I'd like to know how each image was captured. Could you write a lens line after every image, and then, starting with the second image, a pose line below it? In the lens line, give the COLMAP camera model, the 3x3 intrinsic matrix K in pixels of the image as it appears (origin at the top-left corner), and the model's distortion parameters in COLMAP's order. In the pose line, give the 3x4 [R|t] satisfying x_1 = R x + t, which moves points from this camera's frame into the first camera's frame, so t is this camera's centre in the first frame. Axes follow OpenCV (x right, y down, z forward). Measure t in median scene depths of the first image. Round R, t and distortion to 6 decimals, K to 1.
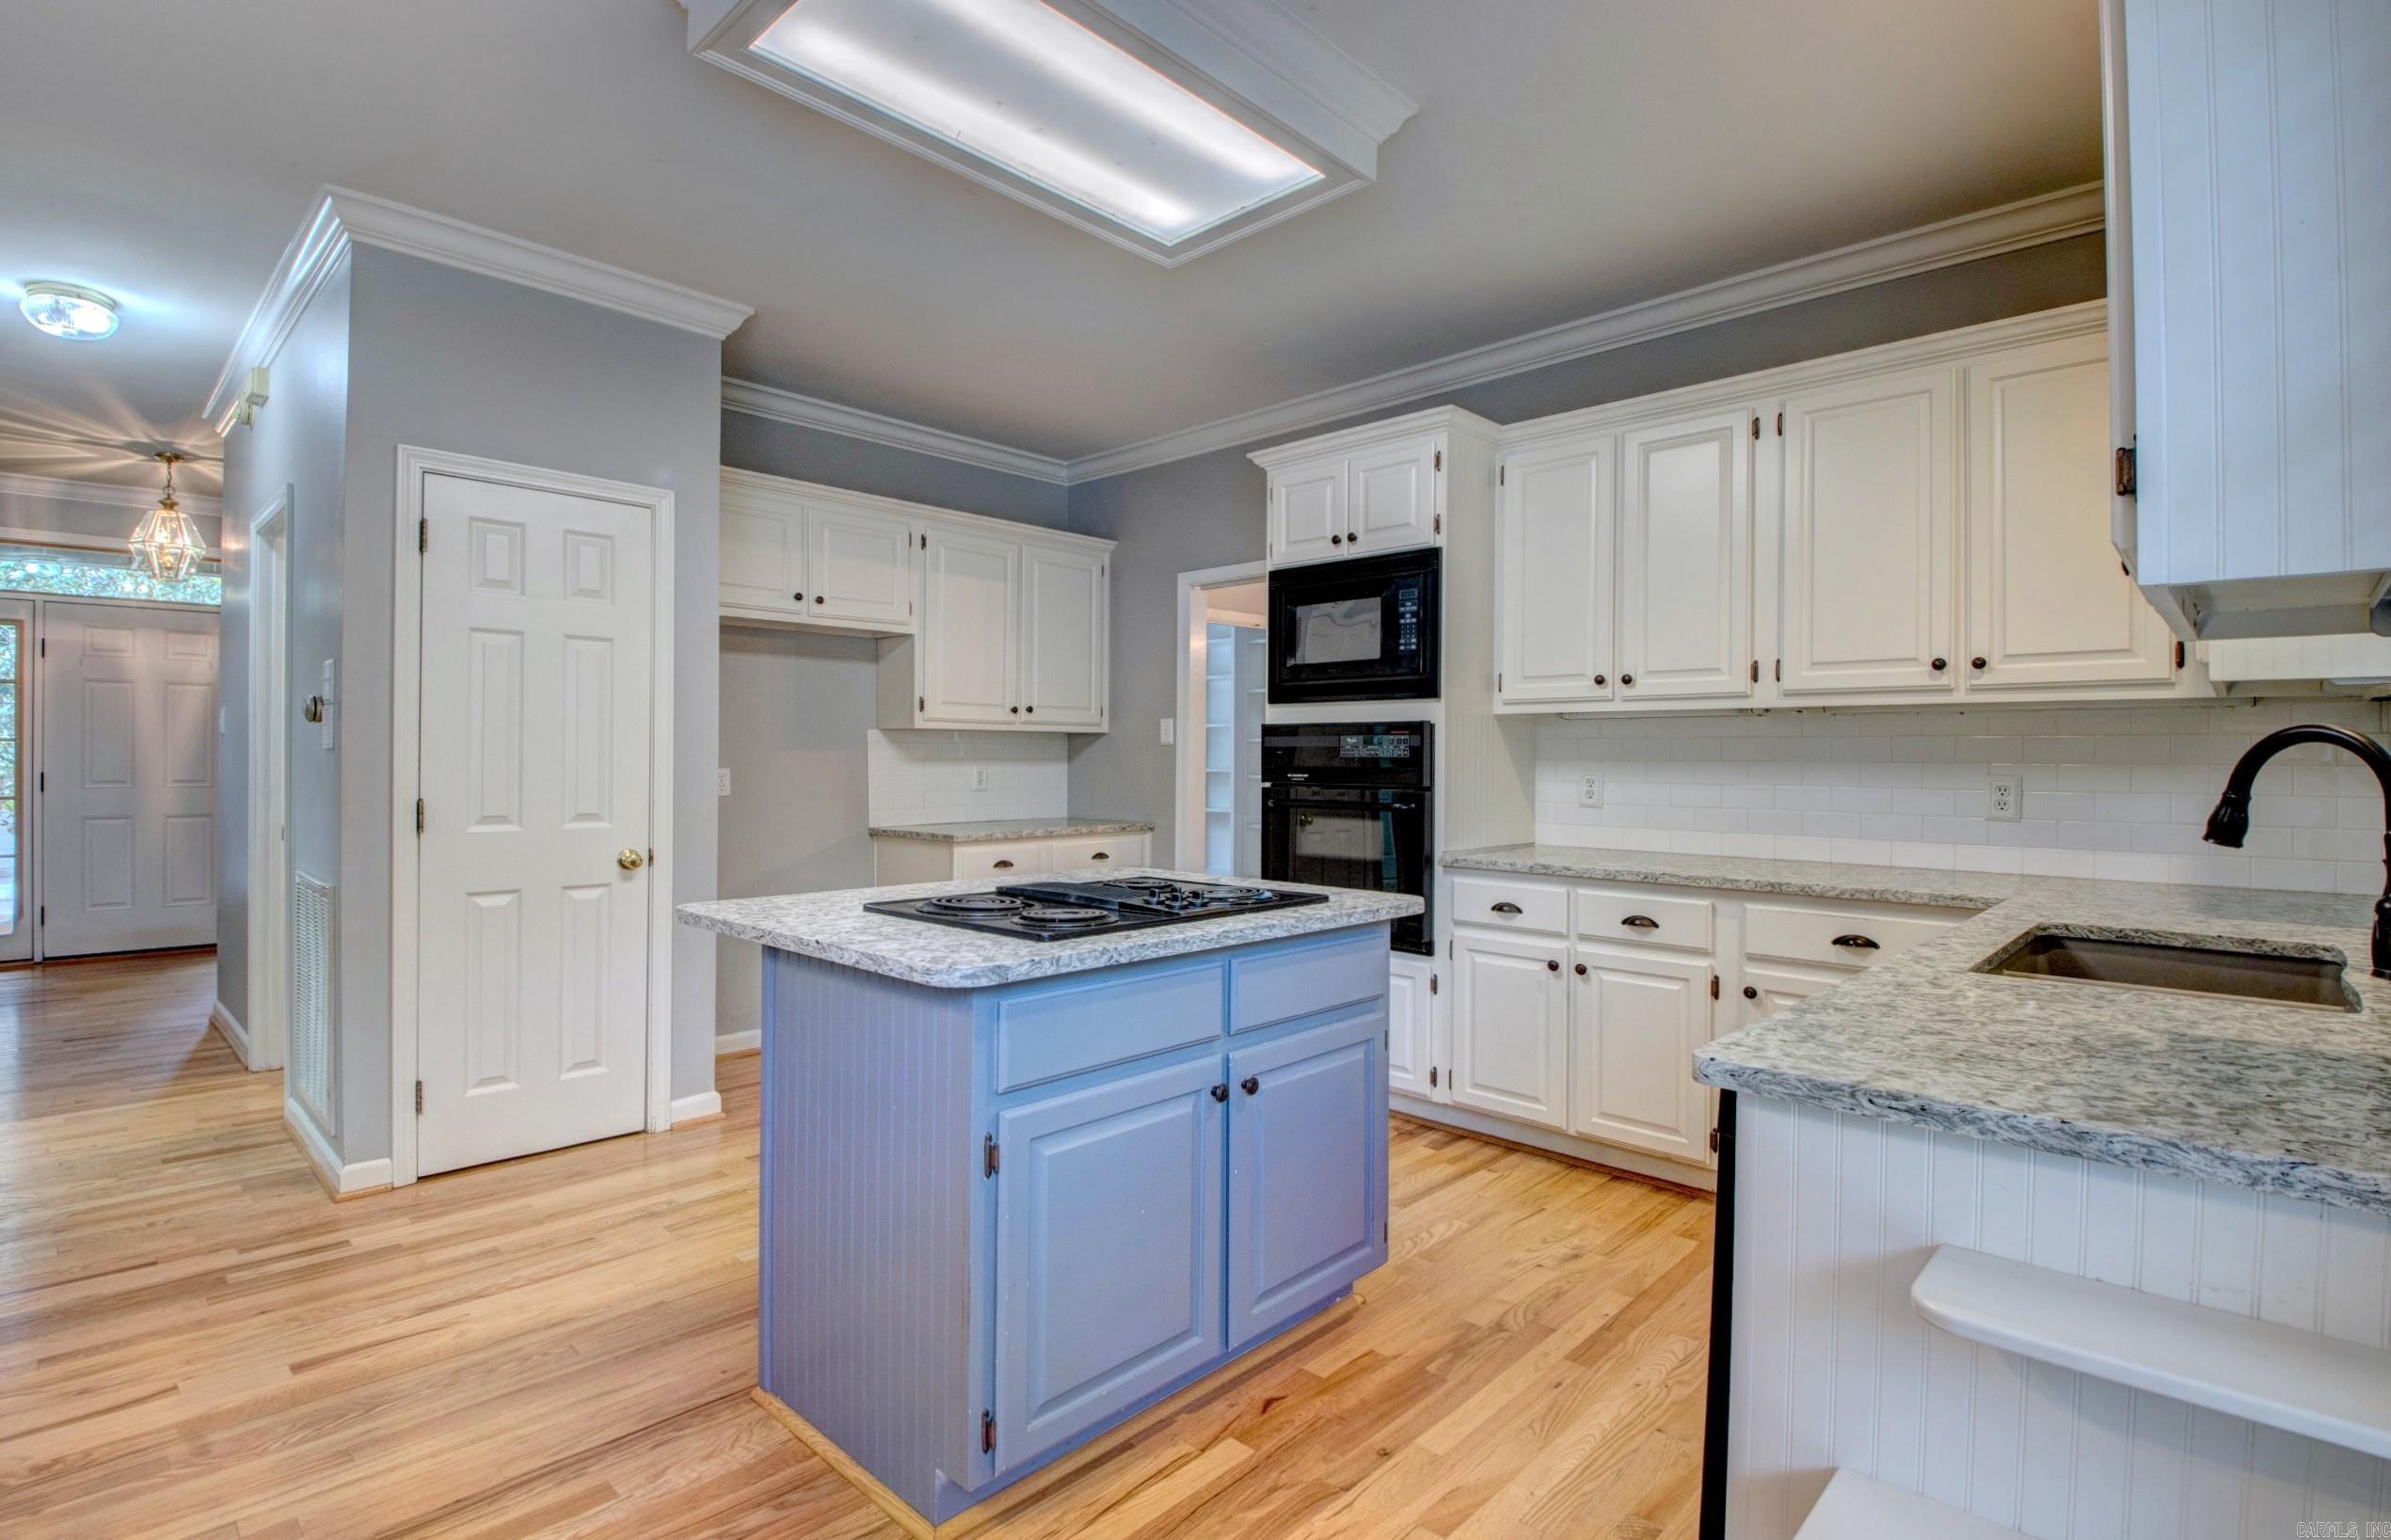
lens RADIAL K [[1136.6, 0, 1188.8], [0, 1136.6, 761.6], [0, 0, 1]] dist [0.012614, -0.026319]
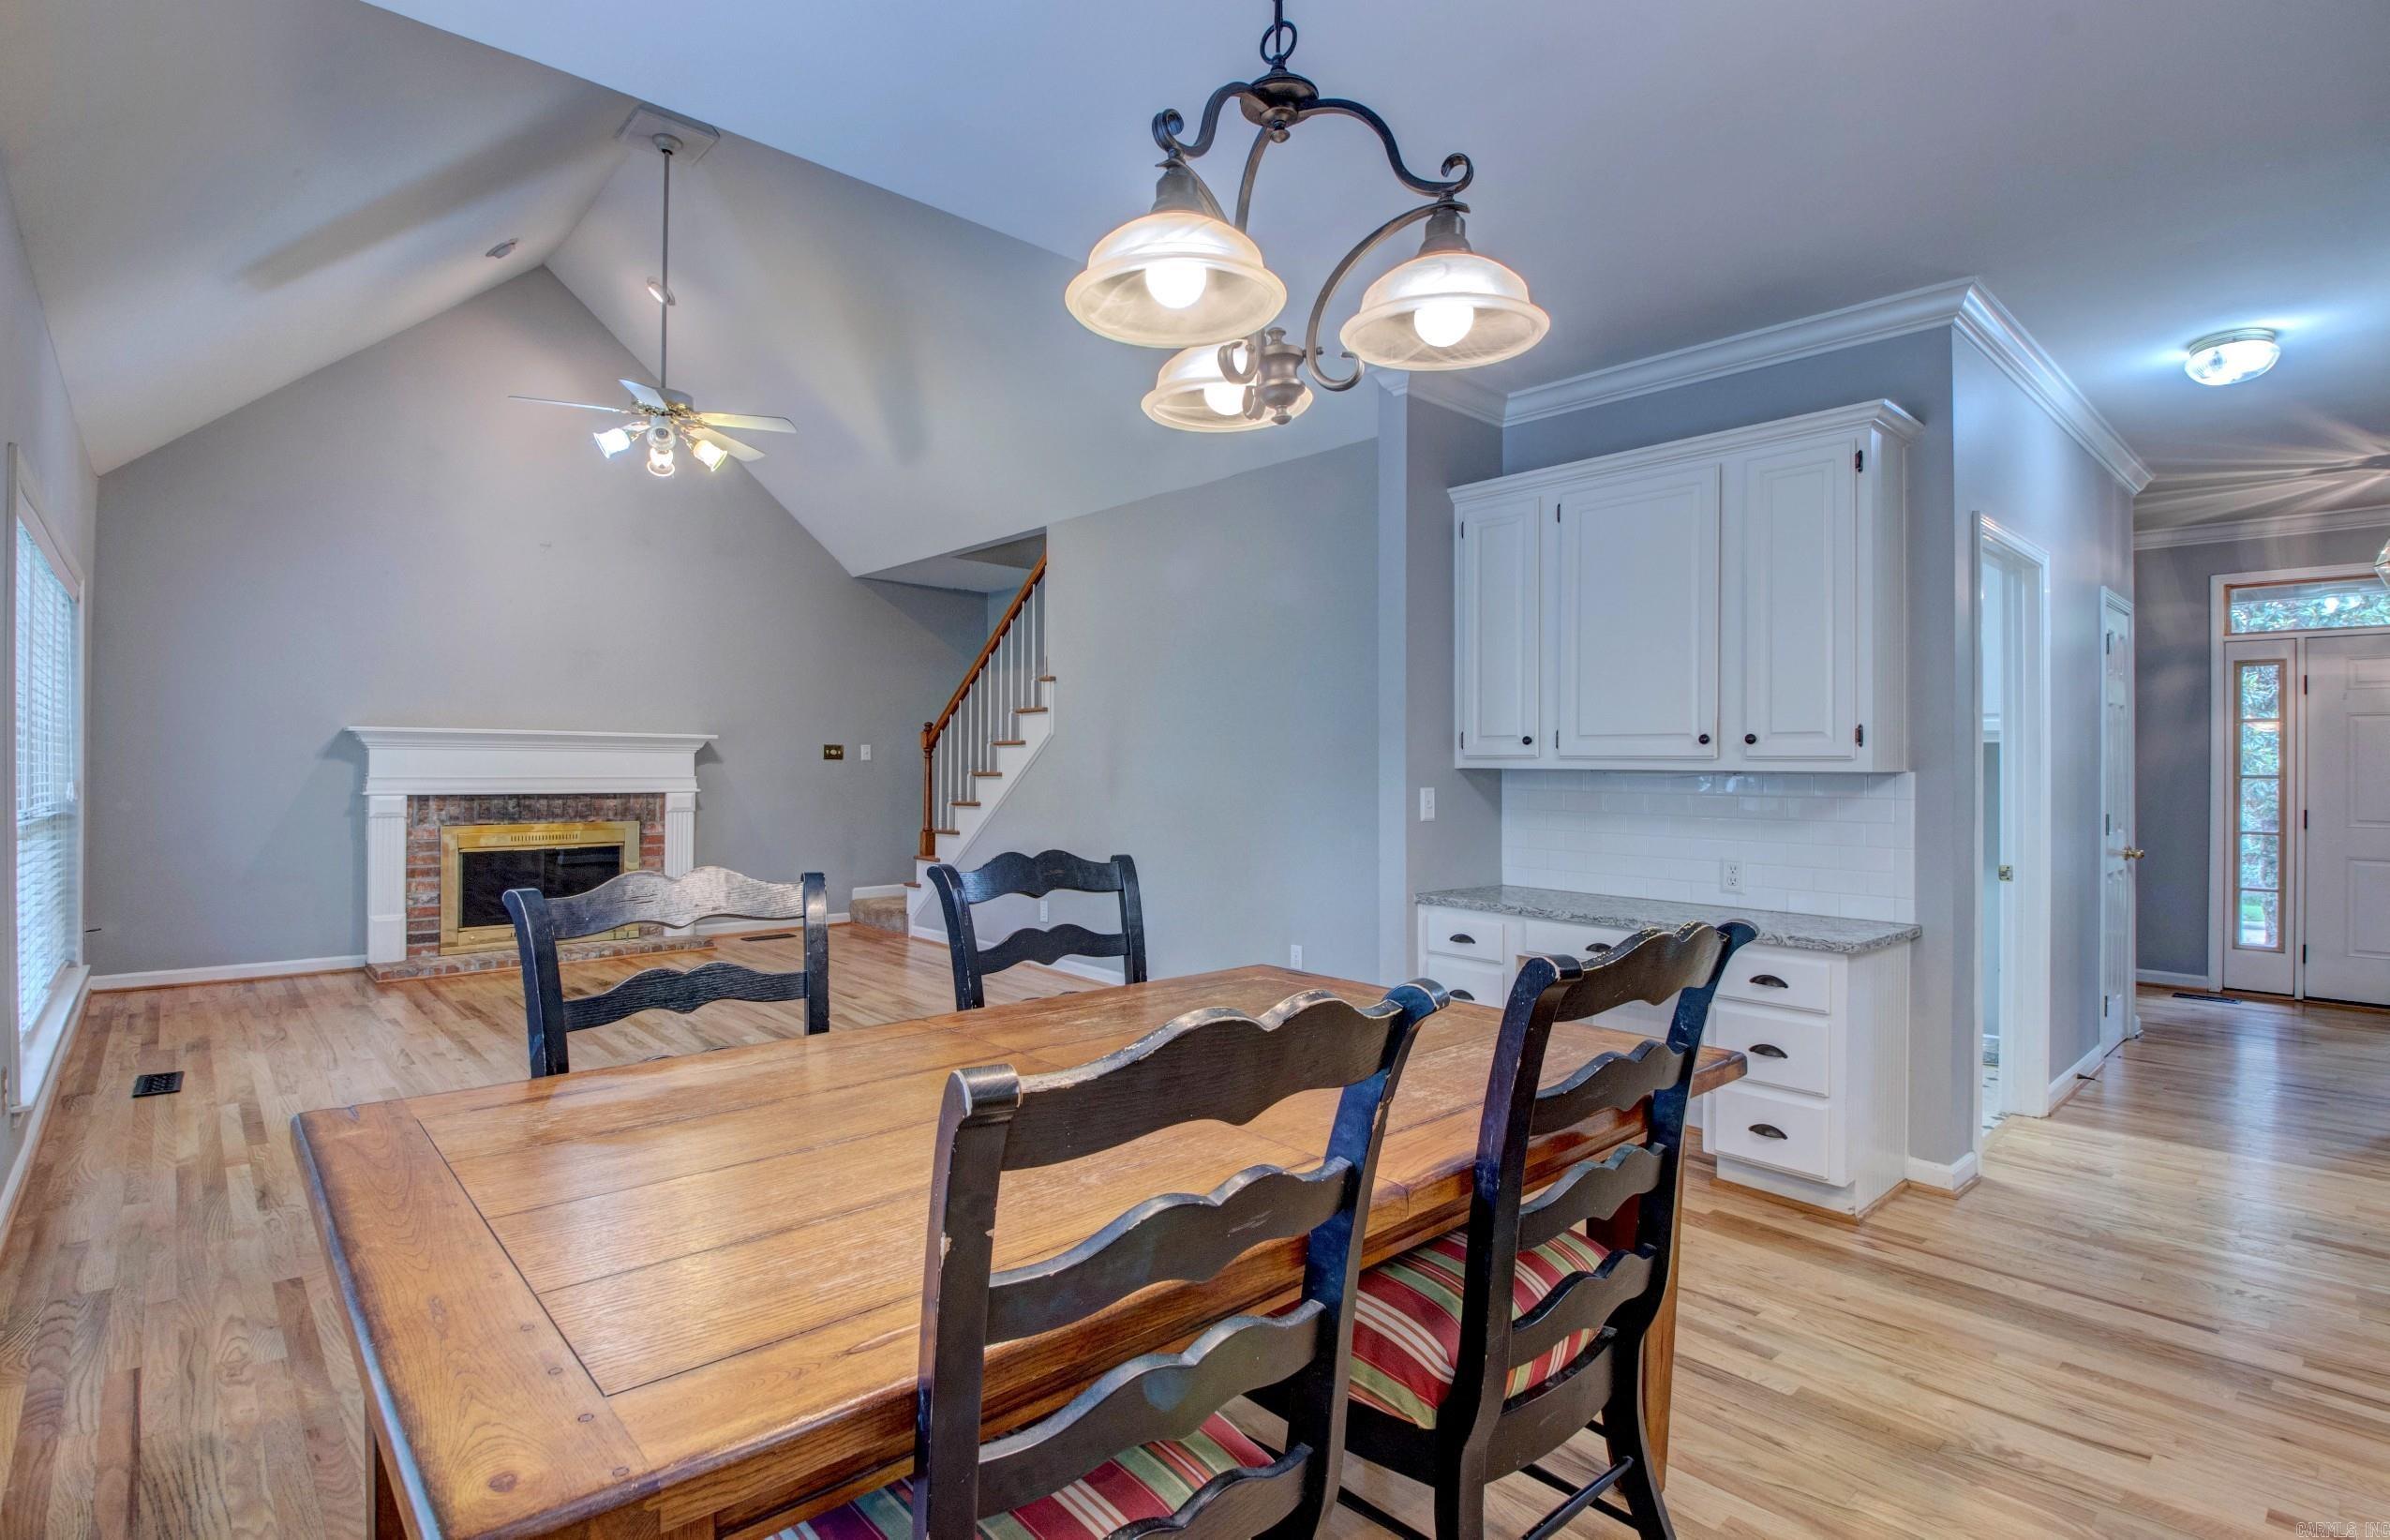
lens RADIAL K [[1127.8, 0, 1186.2], [0, 1127.8, 763.1], [0, 0, 1]] dist [0.019167, -0.021341]
pose [[-0.073369, -0.010044, -0.997254, 0.073791], [-0.015561, 0.999839, -0.008926, -0.011632], [0.997183, 0.014864, -0.073514, 0.124995]]
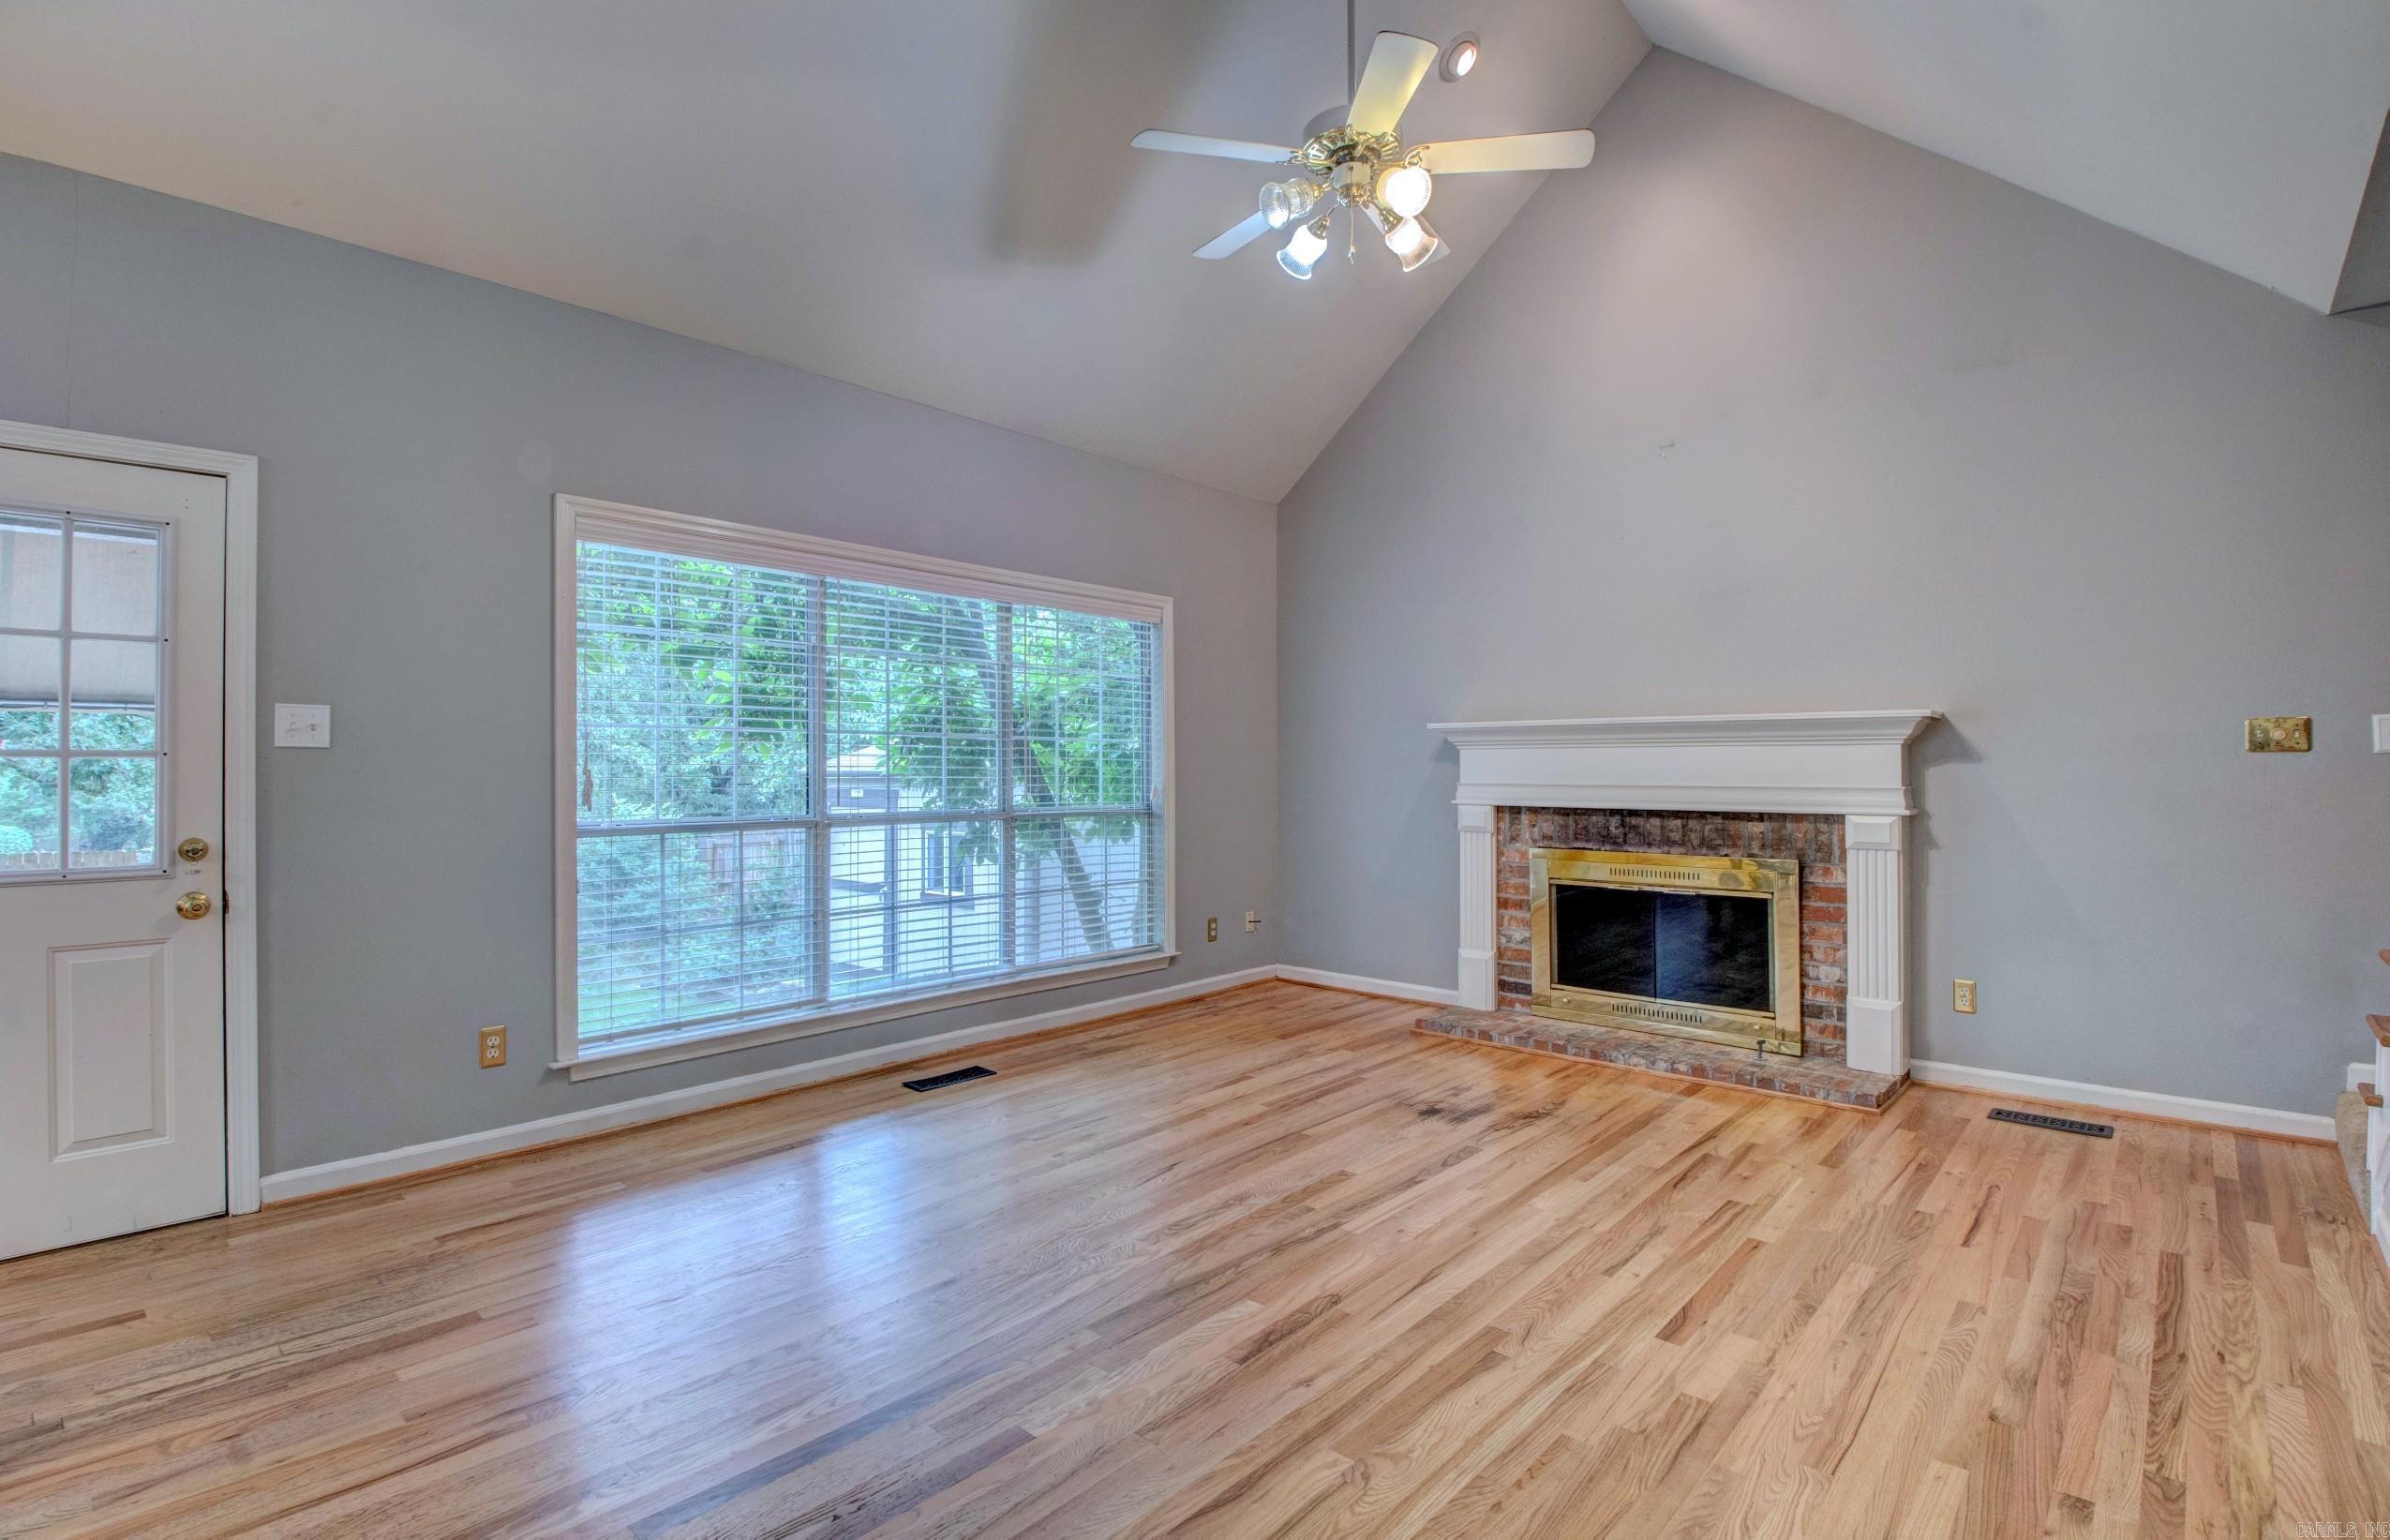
lens RADIAL K [[1118.9, 0, 1181.0], [0, 1118.9, 755.8], [0, 0, 1]] dist [0.021758, -0.037892]
pose [[-0.999608, -0.007503, -0.026969, -1.229675], [-0.007453, 0.999970, -0.001950, -0.015423], [0.026983, -0.001748, -0.999634, 0.180056]]
